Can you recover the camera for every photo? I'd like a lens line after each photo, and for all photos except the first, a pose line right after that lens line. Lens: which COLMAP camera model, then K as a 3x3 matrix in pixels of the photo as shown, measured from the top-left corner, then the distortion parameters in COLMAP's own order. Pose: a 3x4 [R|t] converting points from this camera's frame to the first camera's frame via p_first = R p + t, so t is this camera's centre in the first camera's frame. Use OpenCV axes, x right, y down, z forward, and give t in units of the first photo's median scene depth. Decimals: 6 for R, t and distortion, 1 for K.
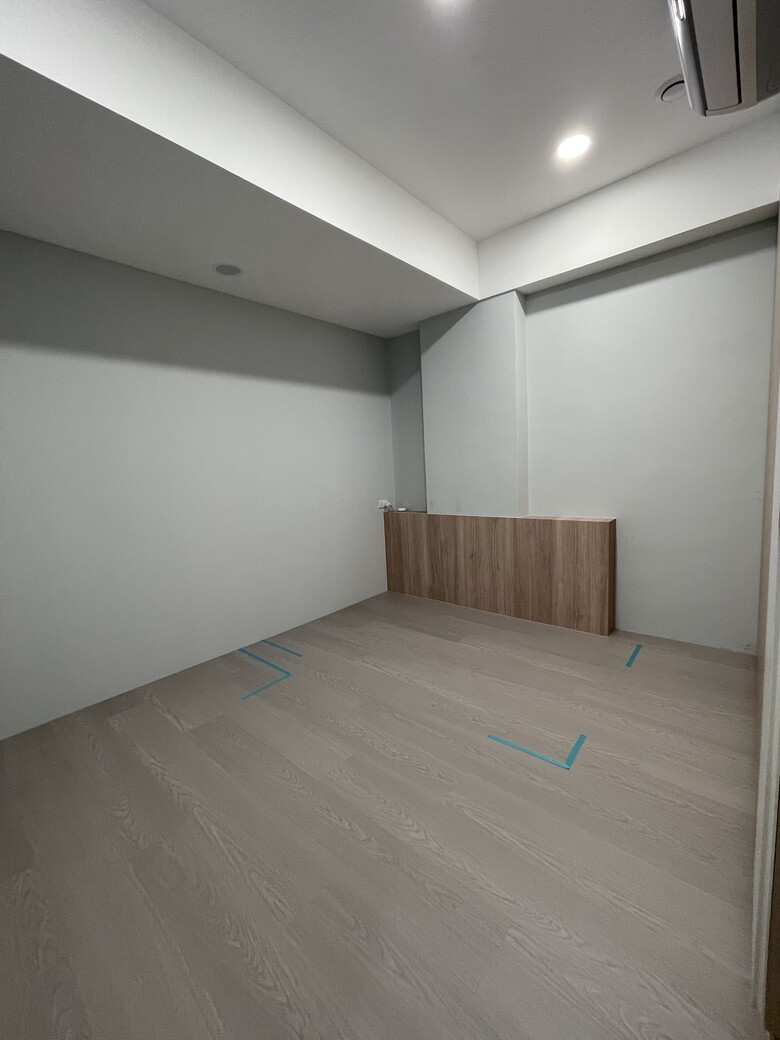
lens RADIAL K [[423.3, 0, 385.5], [0, 423.3, 516.4], [0, 0, 1]] dist [-0.003991, 0.000750]
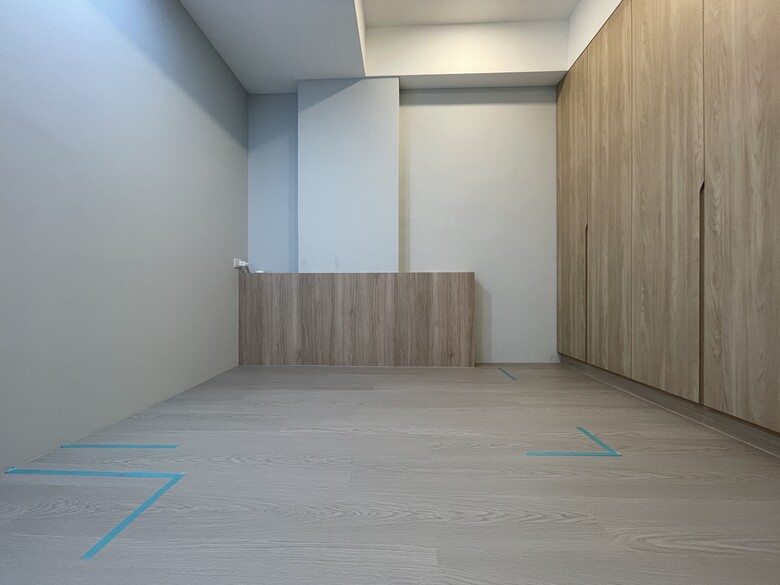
lens RADIAL K [[317.4, 0, 387.2], [0, 317.4, 293.4], [0, 0, 1]] dist [-0.003991, 0.000750]
pose [[0.773663, 0.049956, 0.631624, -0.215368], [0.036889, 0.991645, -0.123614, 0.147868], [-0.632522, 0.118935, 0.765356, 0.360815]]
